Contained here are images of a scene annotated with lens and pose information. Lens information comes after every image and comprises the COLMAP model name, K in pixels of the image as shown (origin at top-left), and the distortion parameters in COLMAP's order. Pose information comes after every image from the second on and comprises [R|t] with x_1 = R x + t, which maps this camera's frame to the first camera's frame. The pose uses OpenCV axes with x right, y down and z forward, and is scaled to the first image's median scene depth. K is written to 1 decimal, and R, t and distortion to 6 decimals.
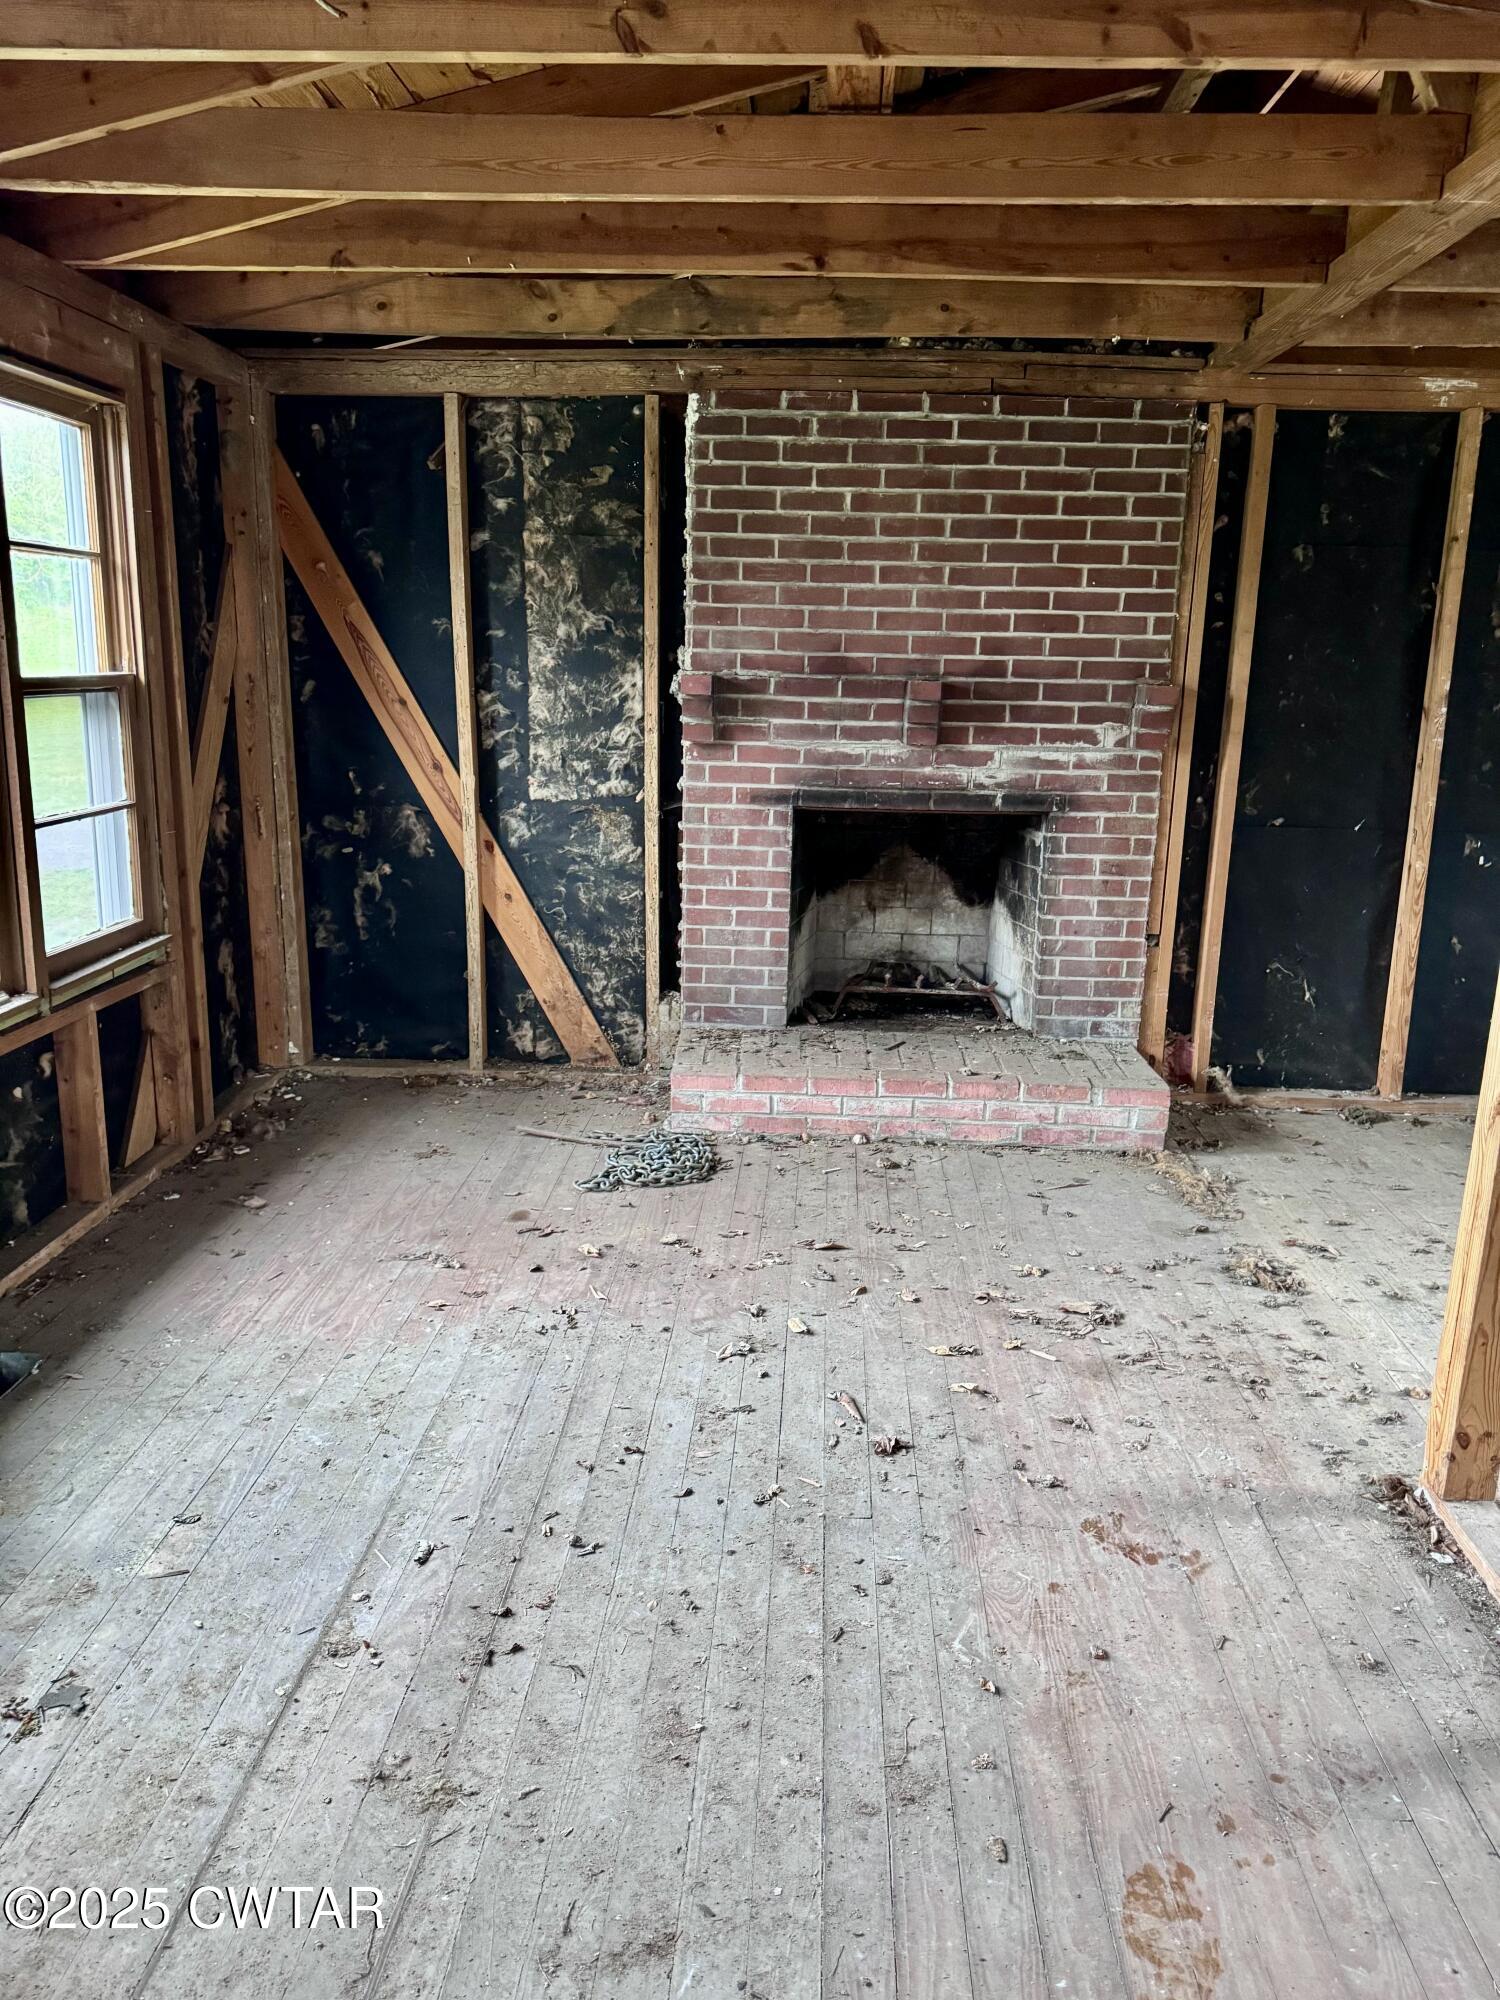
lens RADIAL K [[1401.3, 0, 760.2], [0, 1401.3, 1001.3], [0, 0, 1]] dist [0.082707, -0.123957]
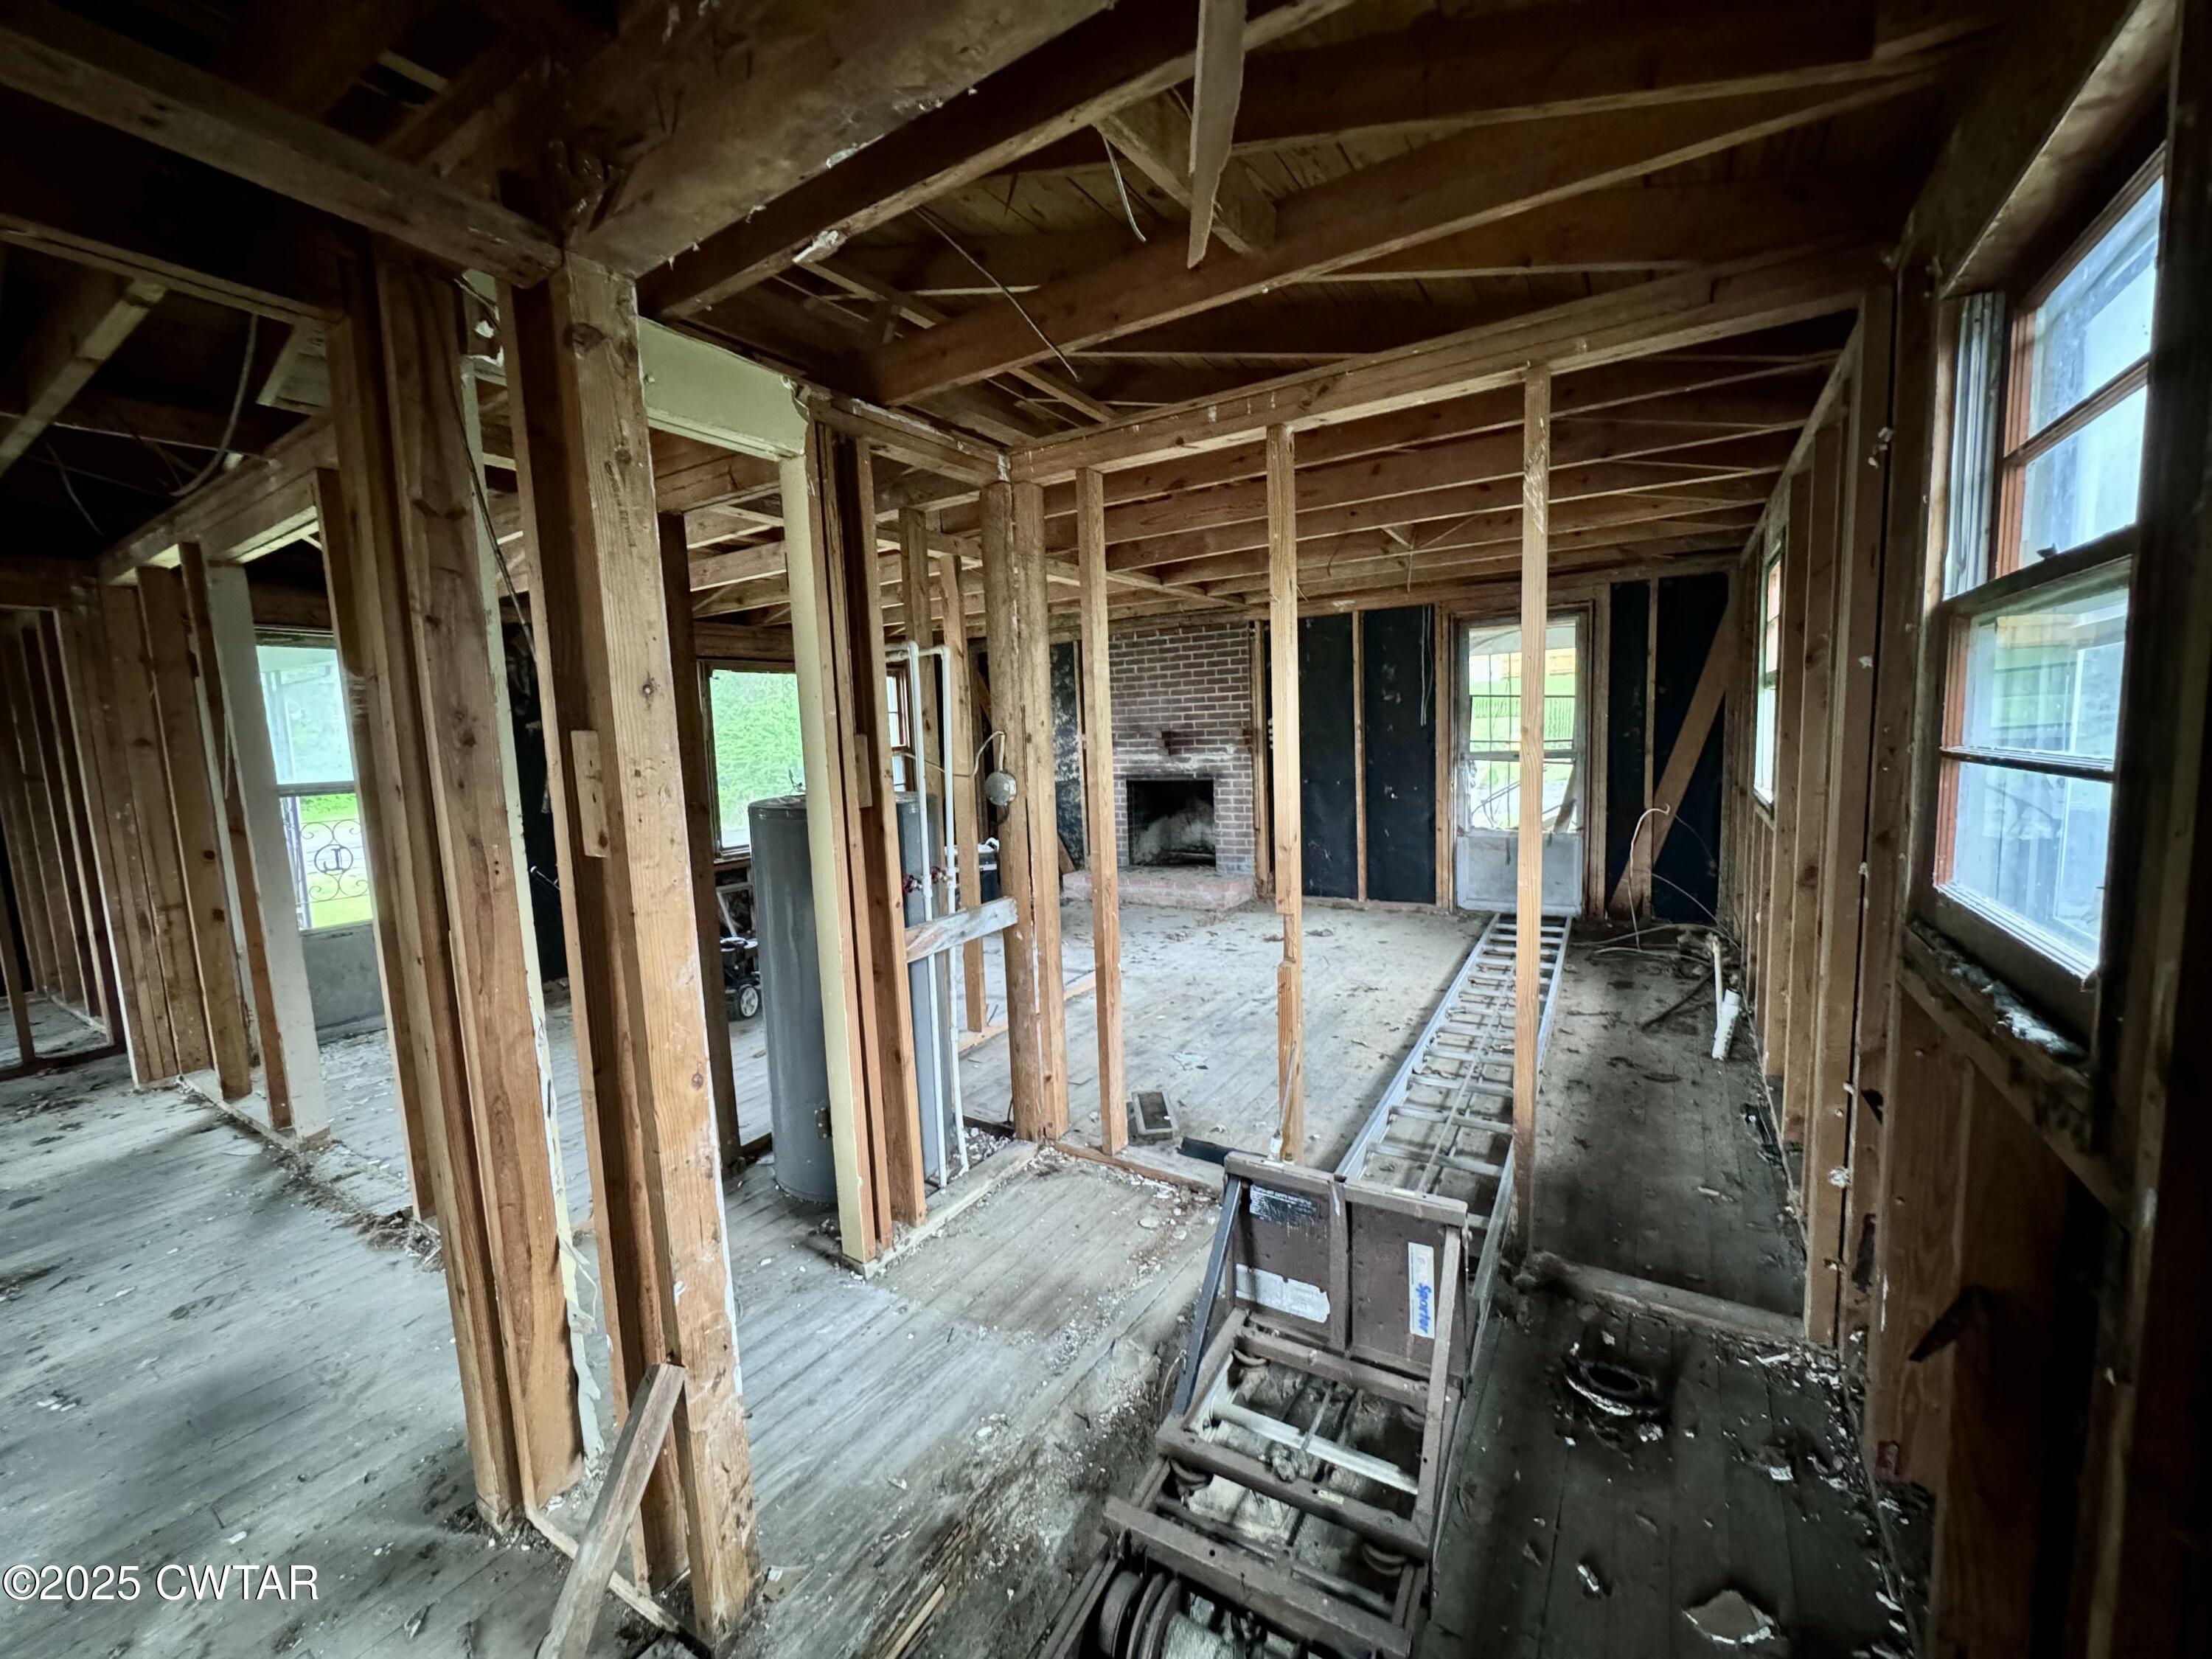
lens RADIAL K [[877.5, 0, 1109.0], [0, 877.5, 826.6], [0, 0, 1]] dist [-0.000031, 0.000151]
pose [[0.864222, -0.003227, -0.503100, 0.869523], [-0.058276, 0.992607, -0.106472, 0.132774], [0.499724, 0.121334, 0.857644, -0.450006]]
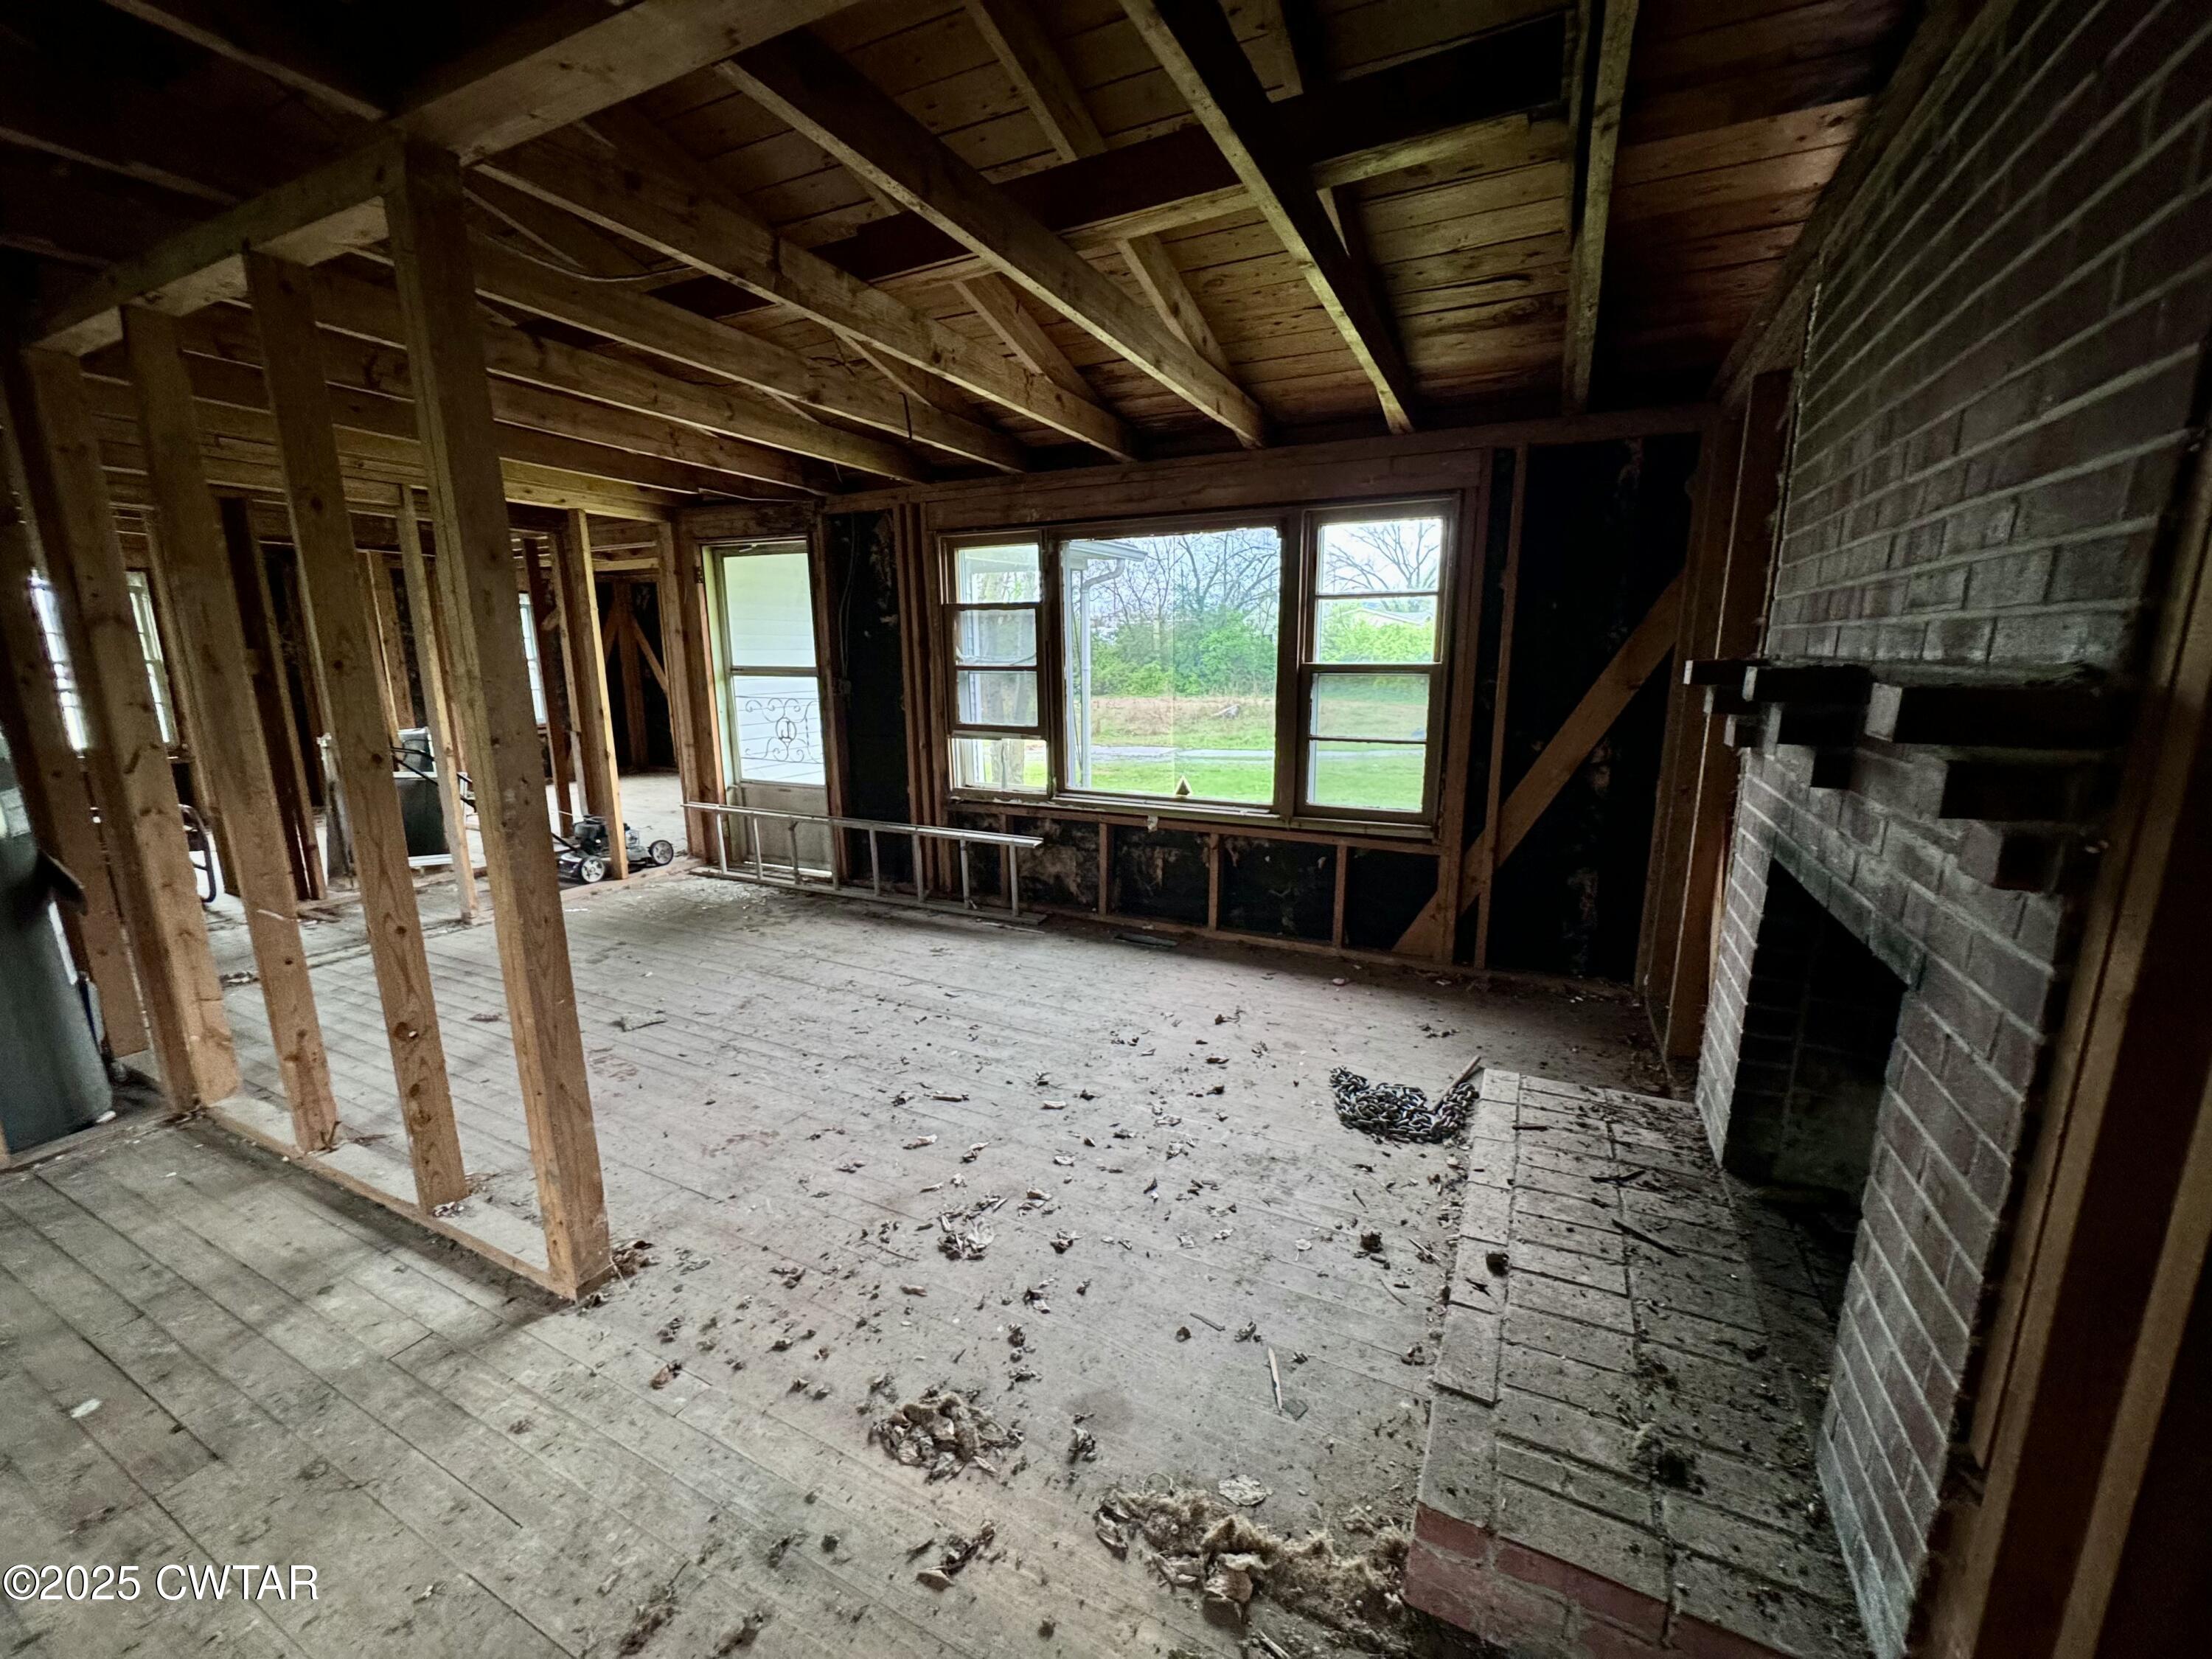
lens RADIAL K [[880.6, 0, 1108.2], [0, 880.6, 828.5], [0, 0, 1]] dist [-0.002089, 0.000236]
pose [[-0.406609, 0.158350, -0.899775, 0.544727], [-0.219928, 0.938938, 0.264628, -0.199496], [0.886736, 0.305486, -0.346955, 0.903937]]
